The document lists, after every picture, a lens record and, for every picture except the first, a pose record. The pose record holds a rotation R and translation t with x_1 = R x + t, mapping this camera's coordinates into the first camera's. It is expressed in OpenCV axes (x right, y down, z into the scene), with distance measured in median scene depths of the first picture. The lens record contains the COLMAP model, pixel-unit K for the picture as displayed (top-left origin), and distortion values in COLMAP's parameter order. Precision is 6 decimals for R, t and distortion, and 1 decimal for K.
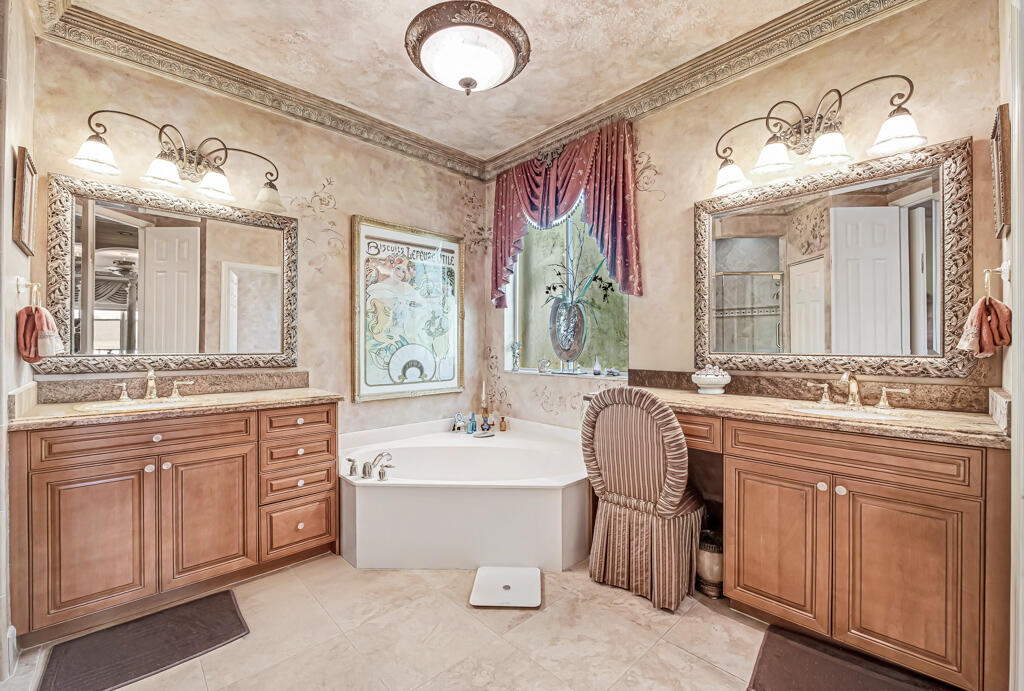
lens RADIAL K [[423.6, 0, 512.0], [0, 423.6, 343.4], [0, 0, 1]] dist [-0.022751, -0.000690]
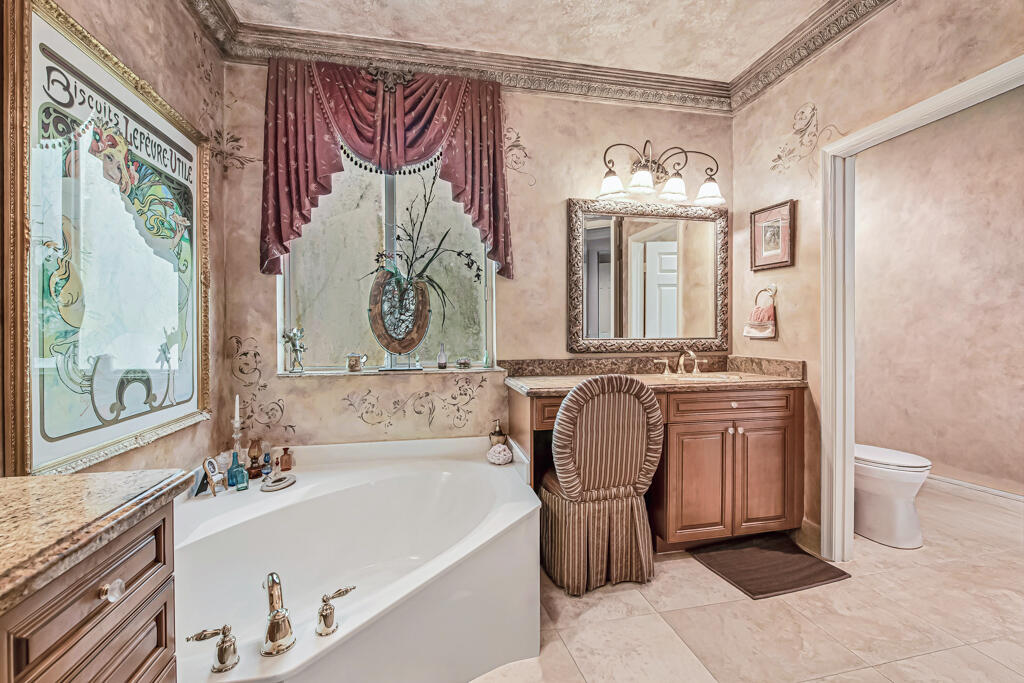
lens RADIAL K [[424.2, 0, 511.2], [0, 424.2, 332.0], [0, 0, 1]] dist [-0.016588, -0.000617]
pose [[0.524304, -0.000867, 0.851531, -0.474085], [0.002353, 0.999997, -0.000431, 0.003497], [-0.851528, 0.002229, 0.524304, 0.482480]]
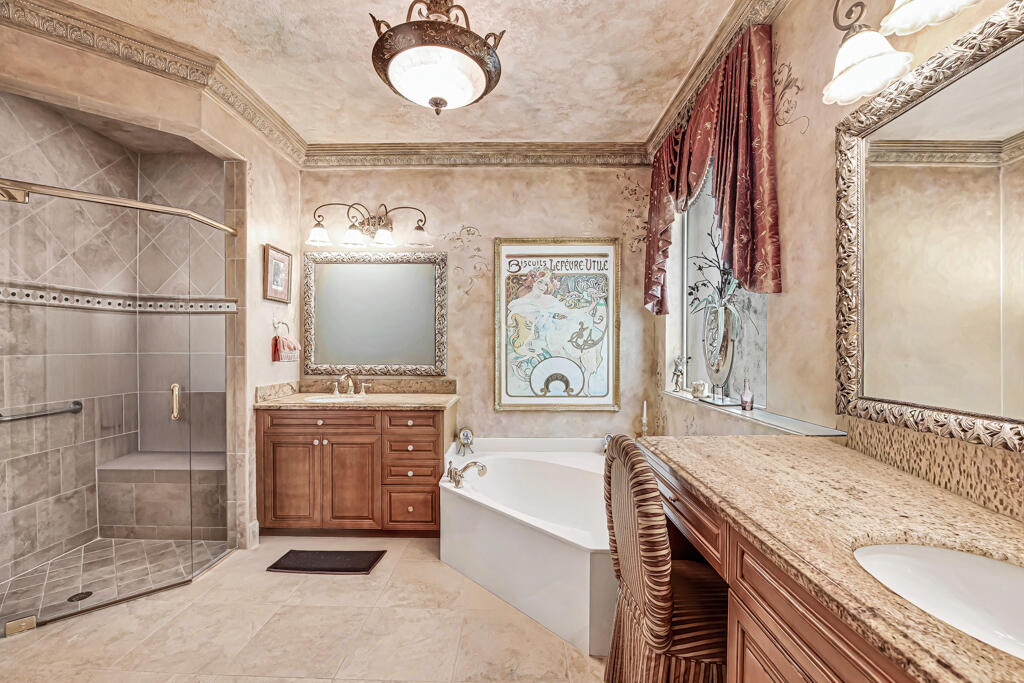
lens RADIAL K [[424.2, 0, 506.1], [0, 424.2, 342.9], [0, 0, 1]] dist [-0.016588, -0.000617]
pose [[0.709220, 0.000622, -0.704987, 0.438629], [0.000380, 0.999999, 0.001265, -0.037757], [0.704987, -0.001165, 0.709219, 0.256263]]
